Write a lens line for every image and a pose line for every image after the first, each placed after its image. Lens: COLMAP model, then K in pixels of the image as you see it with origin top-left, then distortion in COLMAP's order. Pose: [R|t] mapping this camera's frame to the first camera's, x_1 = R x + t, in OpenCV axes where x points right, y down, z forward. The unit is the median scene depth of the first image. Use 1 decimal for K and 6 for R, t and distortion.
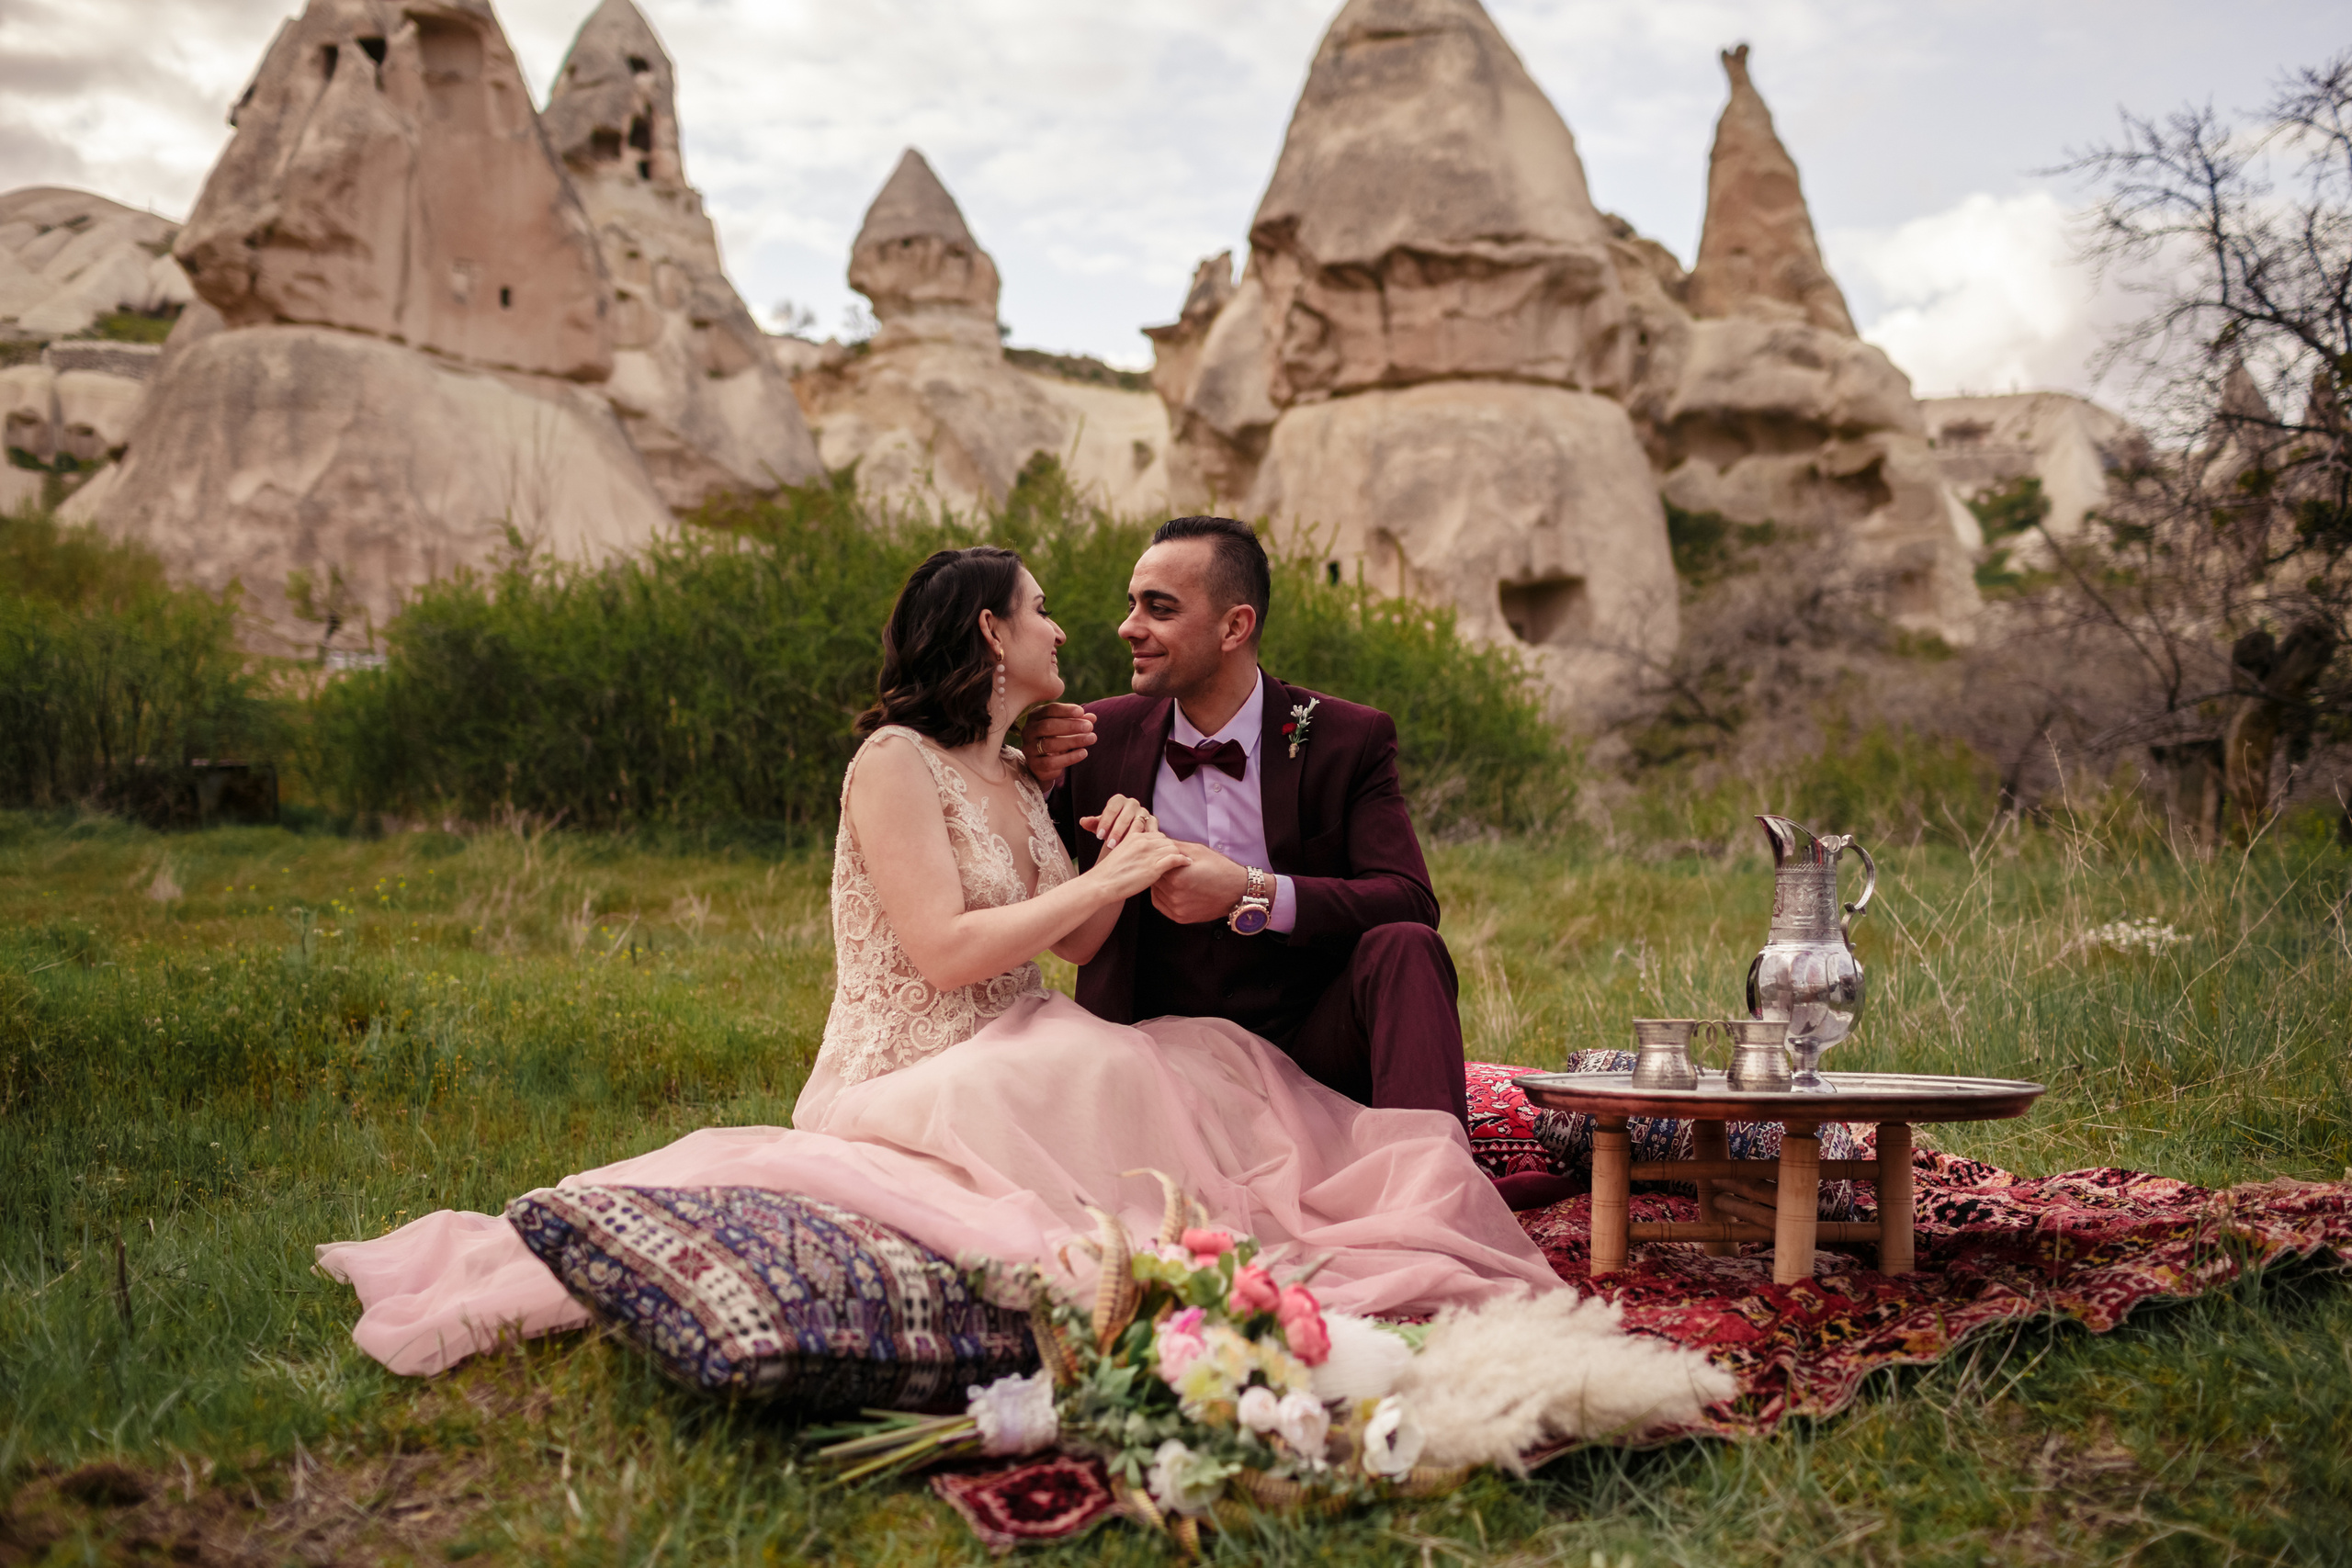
lens RADIAL K [[2256.5, 0, 1178.1], [0, 2256.5, 795.3], [0, 0, 1]] dist [-0.102255, 0.141691]
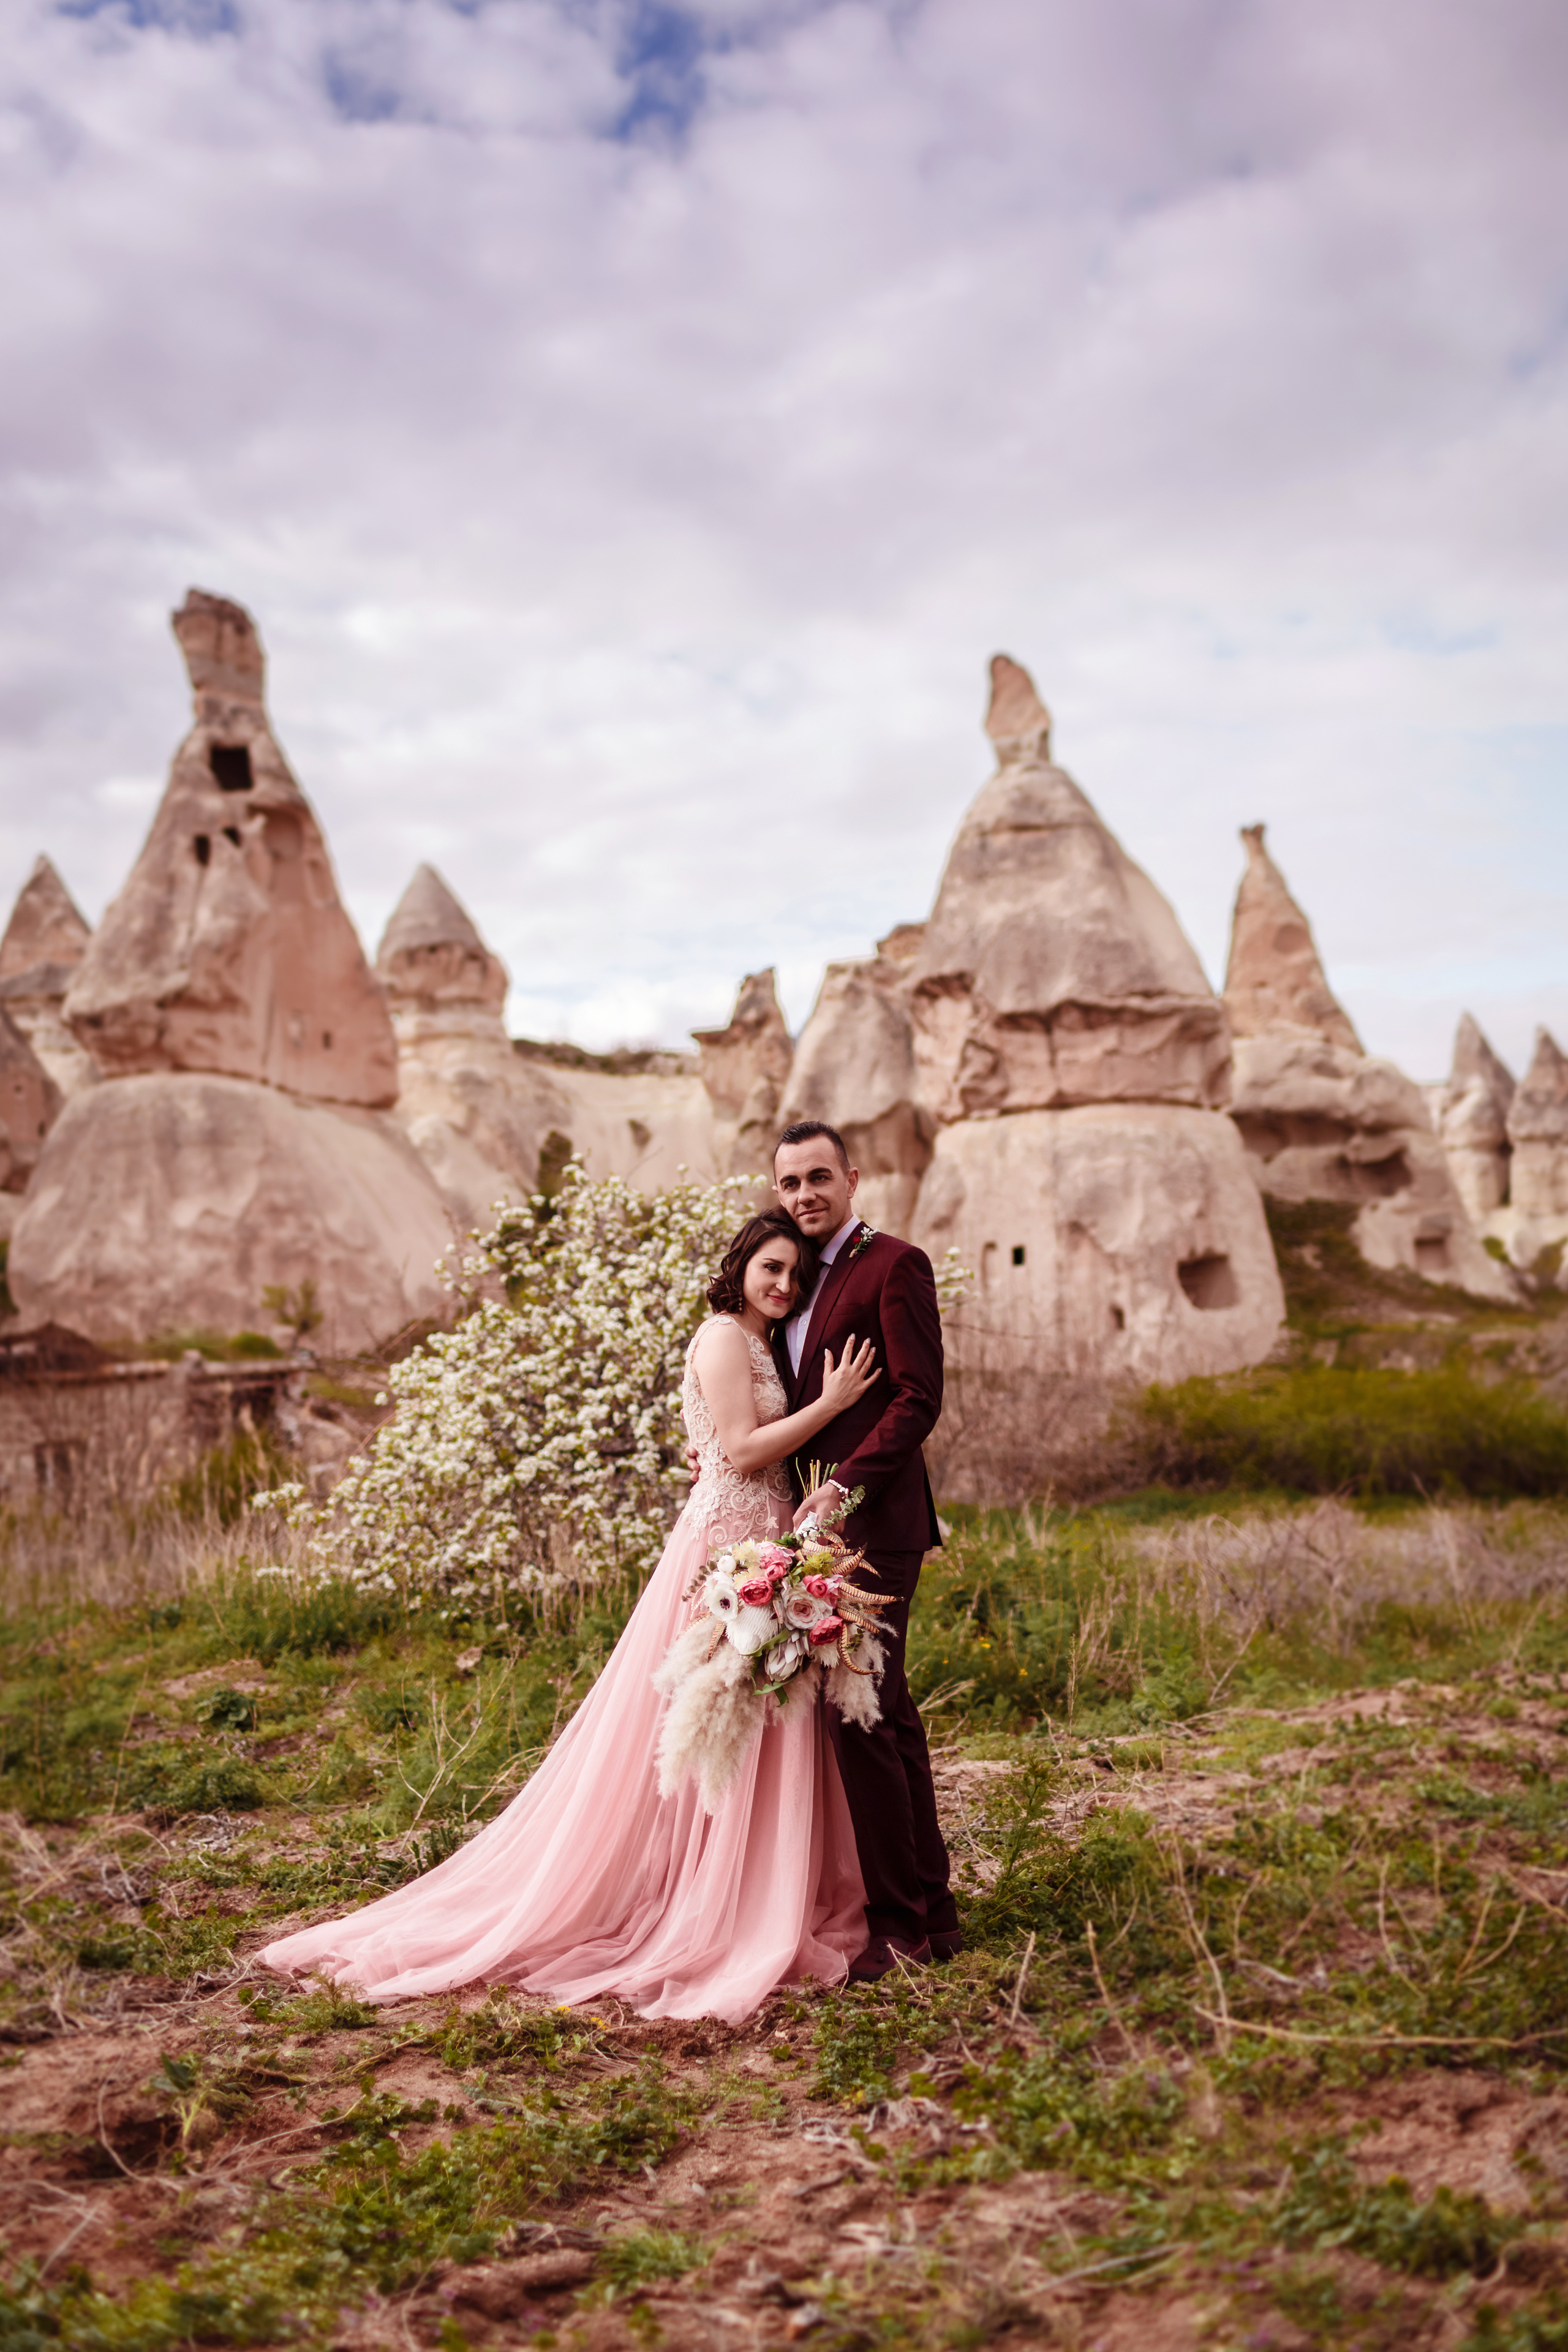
lens RADIAL K [[2221.6, 0, 789.2], [0, 2221.6, 1177.8], [0, 0, 1]] dist [0.006474, 0.012797]
pose [[0.982364, -0.022586, 0.185611, -0.276880], [0.042625, 0.993590, -0.104695, -0.016938], [-0.182057, 0.110760, 0.977030, -0.186764]]
